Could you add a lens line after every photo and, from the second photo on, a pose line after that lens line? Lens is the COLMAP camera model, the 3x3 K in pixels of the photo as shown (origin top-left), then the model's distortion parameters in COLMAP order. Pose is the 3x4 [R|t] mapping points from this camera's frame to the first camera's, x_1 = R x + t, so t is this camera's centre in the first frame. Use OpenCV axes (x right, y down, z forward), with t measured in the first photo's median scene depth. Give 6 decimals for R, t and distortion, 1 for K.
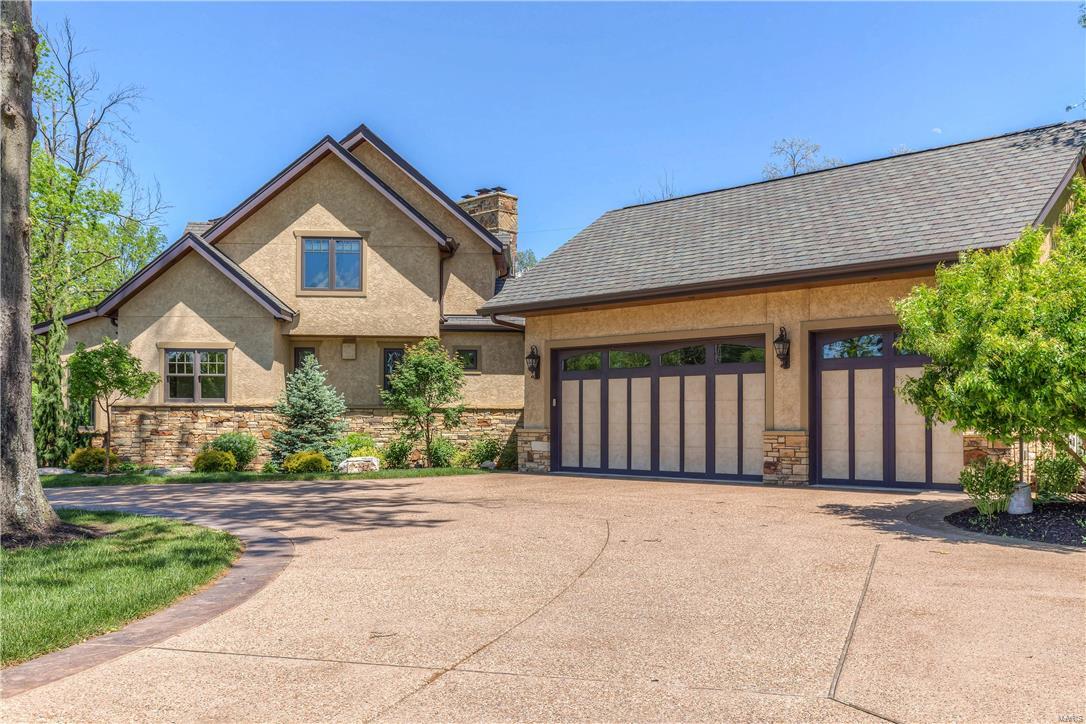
lens RADIAL K [[970.1, 0, 543.0], [0, 970.1, 362.0], [0, 0, 1]] dist [0.005822, 0.002942]
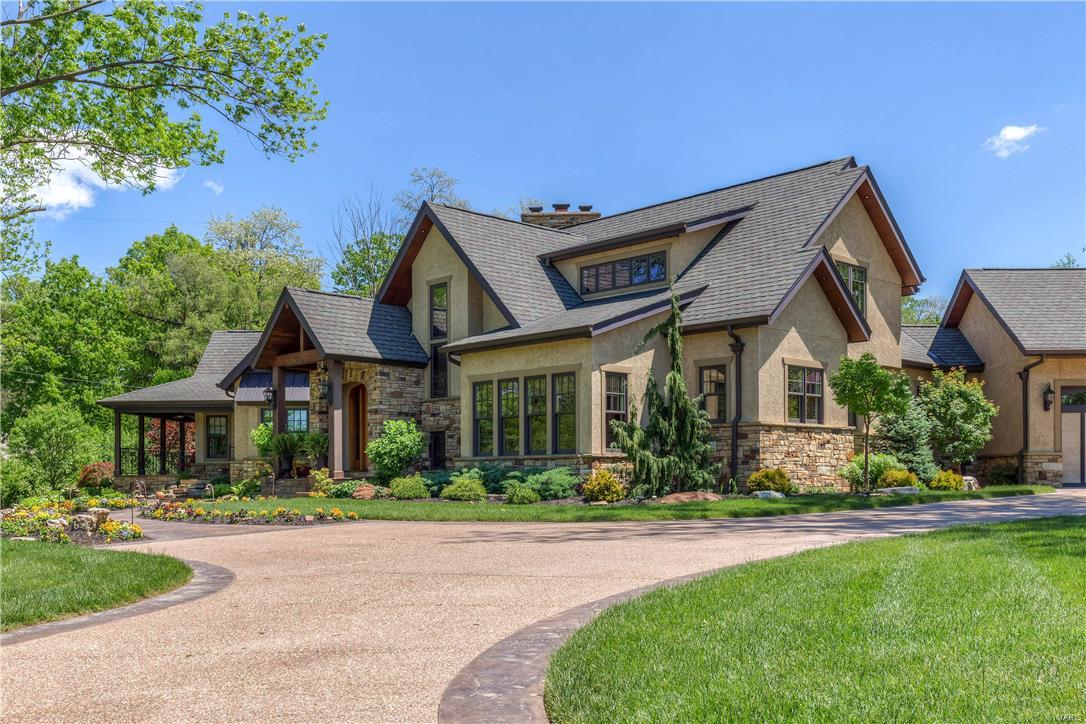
lens RADIAL K [[1136.2, 0, 543.0], [0, 1136.2, 362.0], [0, 0, 1]] dist [-0.001738, 0.000298]
pose [[0.744559, 0.062020, 0.664670, -1.304202], [-0.035179, 0.997937, -0.053709, 0.050689], [-0.666629, 0.016607, 0.745204, 0.338063]]
